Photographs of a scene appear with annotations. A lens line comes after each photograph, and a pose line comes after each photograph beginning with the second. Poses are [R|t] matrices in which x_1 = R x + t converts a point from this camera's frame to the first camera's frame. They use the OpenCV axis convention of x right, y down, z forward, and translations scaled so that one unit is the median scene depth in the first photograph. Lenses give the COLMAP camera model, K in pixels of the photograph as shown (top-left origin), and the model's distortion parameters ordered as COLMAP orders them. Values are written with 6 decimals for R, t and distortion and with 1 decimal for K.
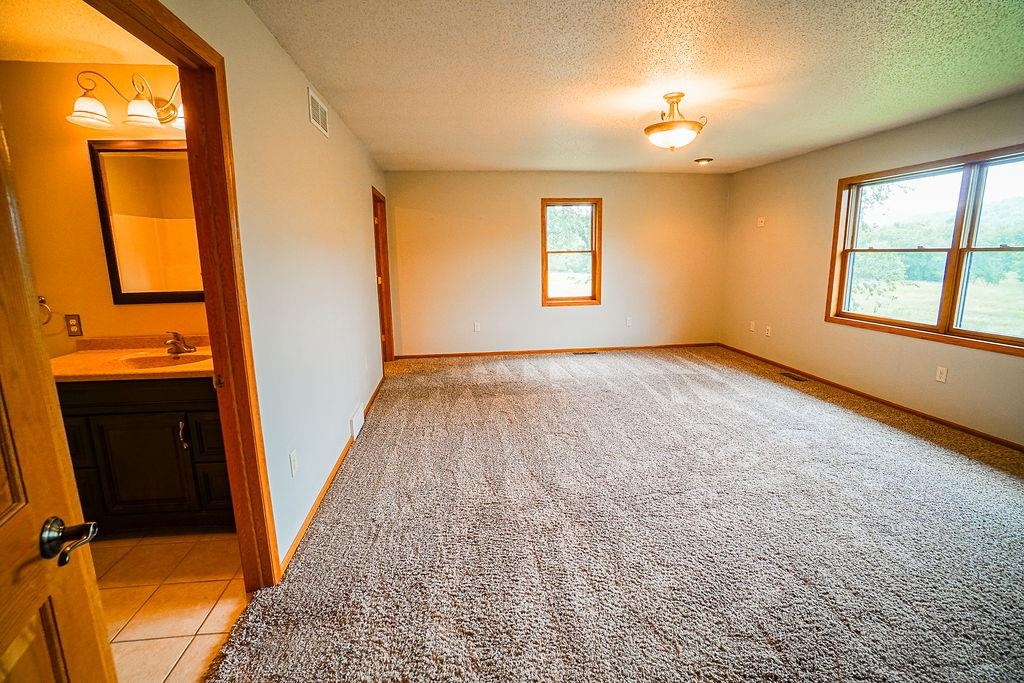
lens RADIAL K [[445.4, 0, 511.8], [0, 445.4, 337.5], [0, 0, 1]] dist [-0.017886, 0.000299]
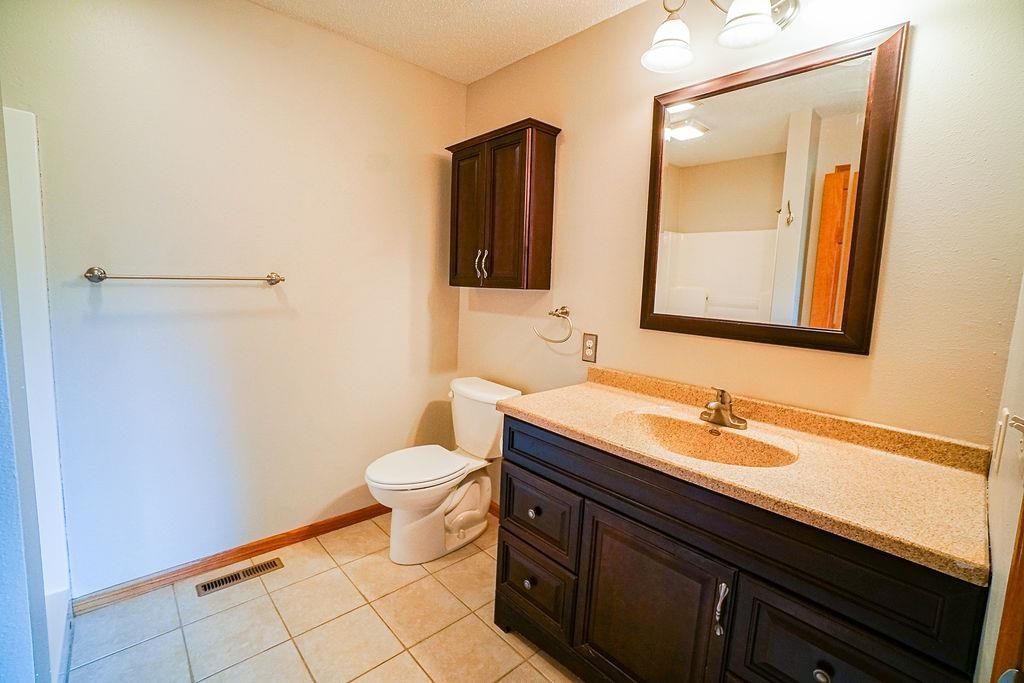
lens RADIAL K [[445.4, 0, 509.8], [0, 445.4, 337.4], [0, 0, 1]] dist [-0.017886, 0.000299]
pose [[0.589994, 0.132699, -0.796428, -0.475222], [-0.192007, 0.981164, 0.021241, -0.036015], [0.784245, 0.140388, 0.604360, 0.425755]]
